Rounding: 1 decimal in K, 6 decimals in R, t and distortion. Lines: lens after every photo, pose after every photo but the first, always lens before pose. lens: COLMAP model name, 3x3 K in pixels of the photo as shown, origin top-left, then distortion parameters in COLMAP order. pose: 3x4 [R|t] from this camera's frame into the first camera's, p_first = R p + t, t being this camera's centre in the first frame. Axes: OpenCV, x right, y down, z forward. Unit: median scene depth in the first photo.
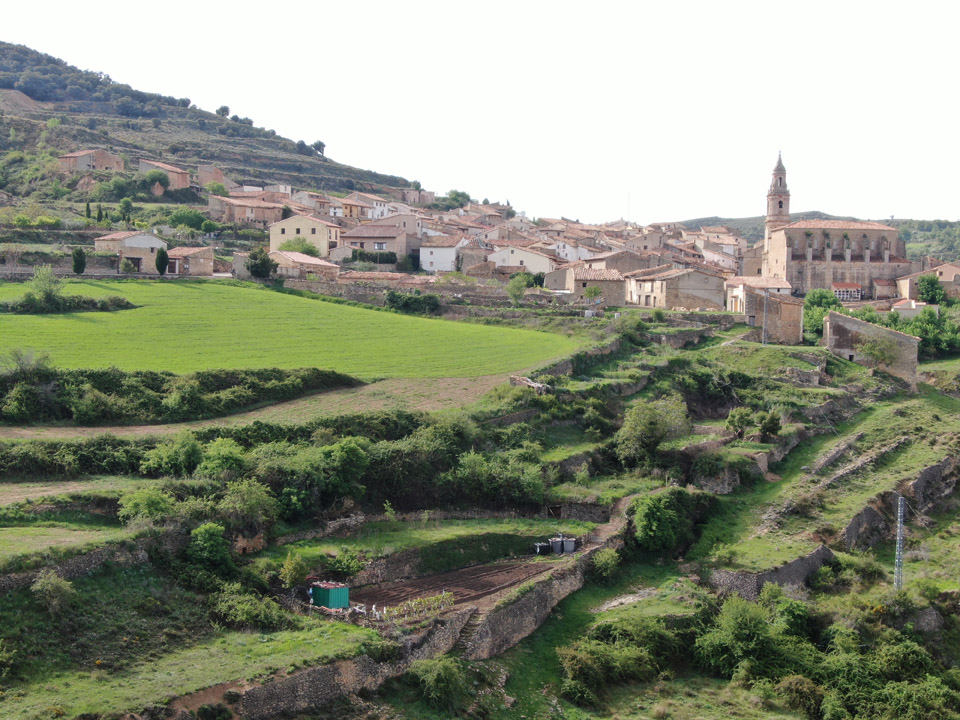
lens RADIAL K [[1402.8, 0, 480.0], [0, 1402.8, 360.0], [0, 0, 1]] dist [0.333401, -1.745401]
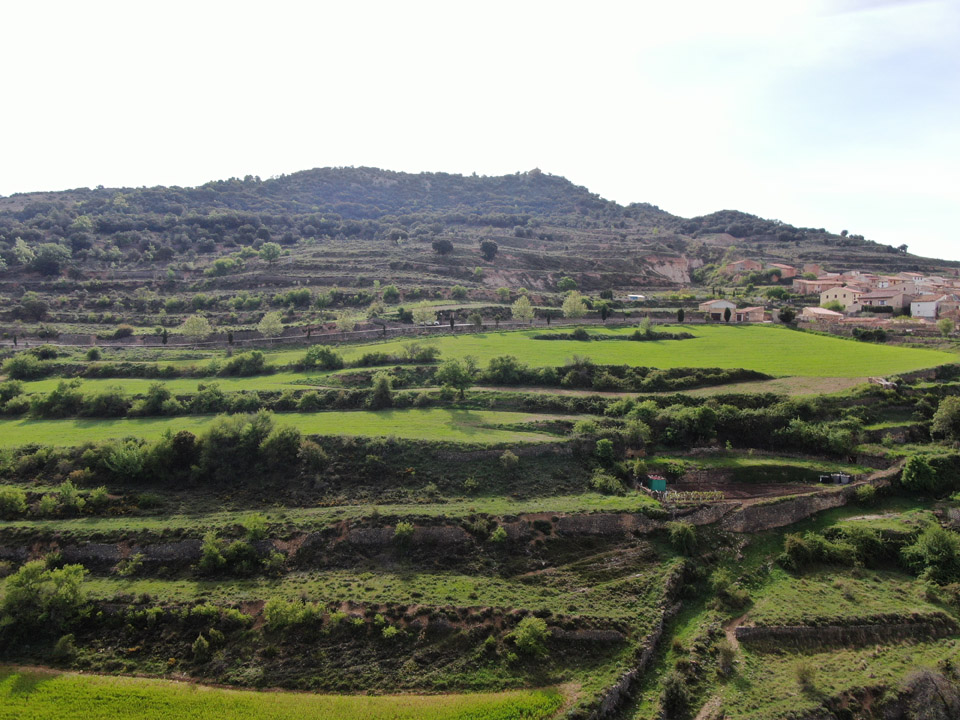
lens RADIAL K [[710.3, 0, 480.0], [0, 710.3, 360.0], [0, 0, 1]] dist [-0.000456, -0.000147]
pose [[0.732729, 0.017147, -0.680305, 0.256670], [-0.029083, 0.999558, -0.006131, 0.010186], [0.679899, 0.024278, 0.732904, 0.101170]]
